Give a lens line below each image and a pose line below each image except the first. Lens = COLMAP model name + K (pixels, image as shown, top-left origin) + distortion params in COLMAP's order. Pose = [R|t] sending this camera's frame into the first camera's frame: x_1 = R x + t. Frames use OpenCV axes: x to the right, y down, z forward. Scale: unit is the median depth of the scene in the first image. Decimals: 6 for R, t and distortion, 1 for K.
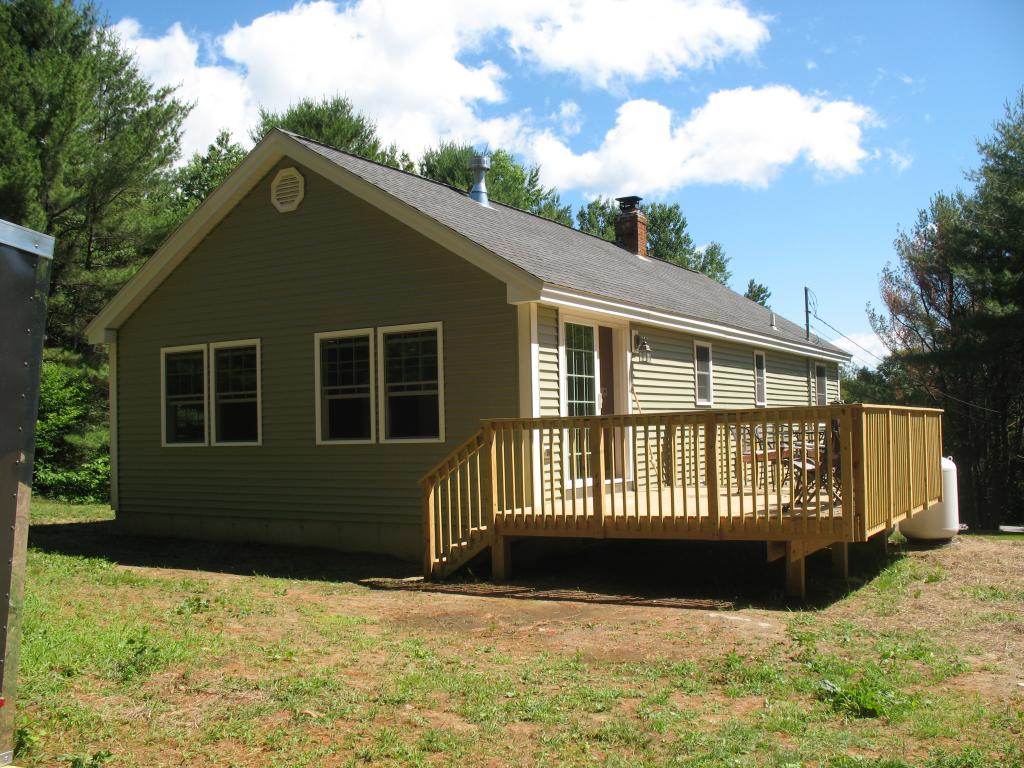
lens RADIAL K [[1052.9, 0, 512.0], [0, 1052.9, 384.0], [0, 0, 1]] dist [-0.187407, 0.172745]
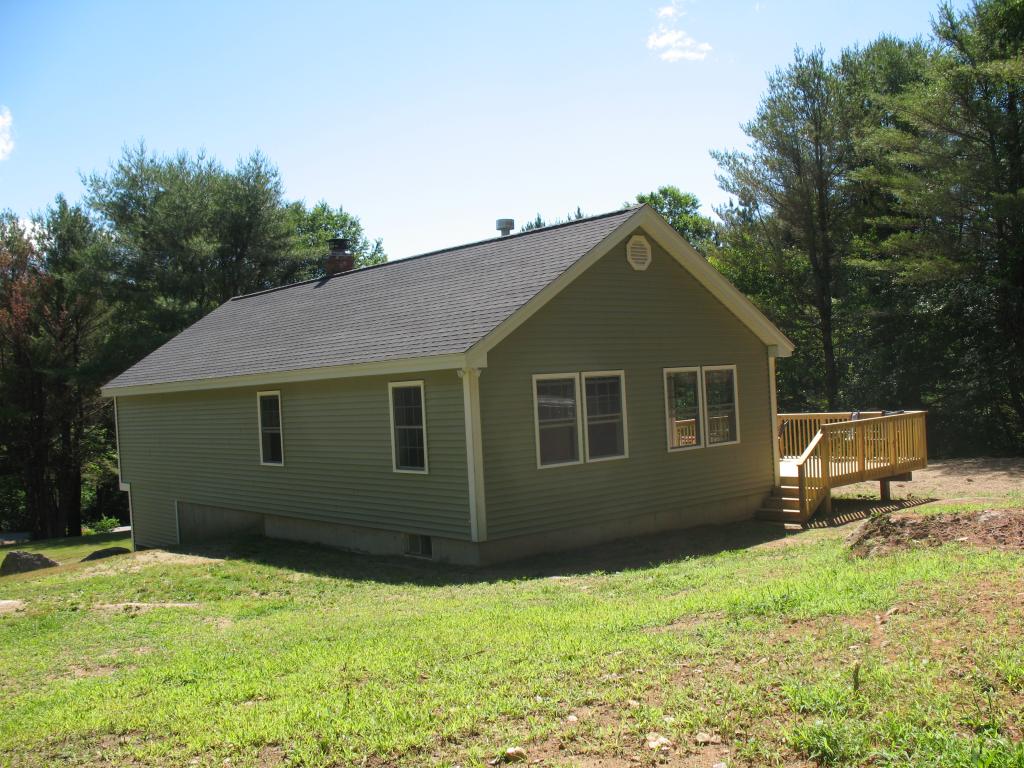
lens RADIAL K [[1052.9, 0, 512.0], [0, 1052.9, 384.0], [0, 0, 1]] dist [-0.187407, 0.172745]
pose [[0.317237, 0.009366, 0.948300, -1.483466], [0.008205, 0.999887, -0.012621, -0.013209], [-0.948311, 0.011785, 0.317124, 0.751793]]
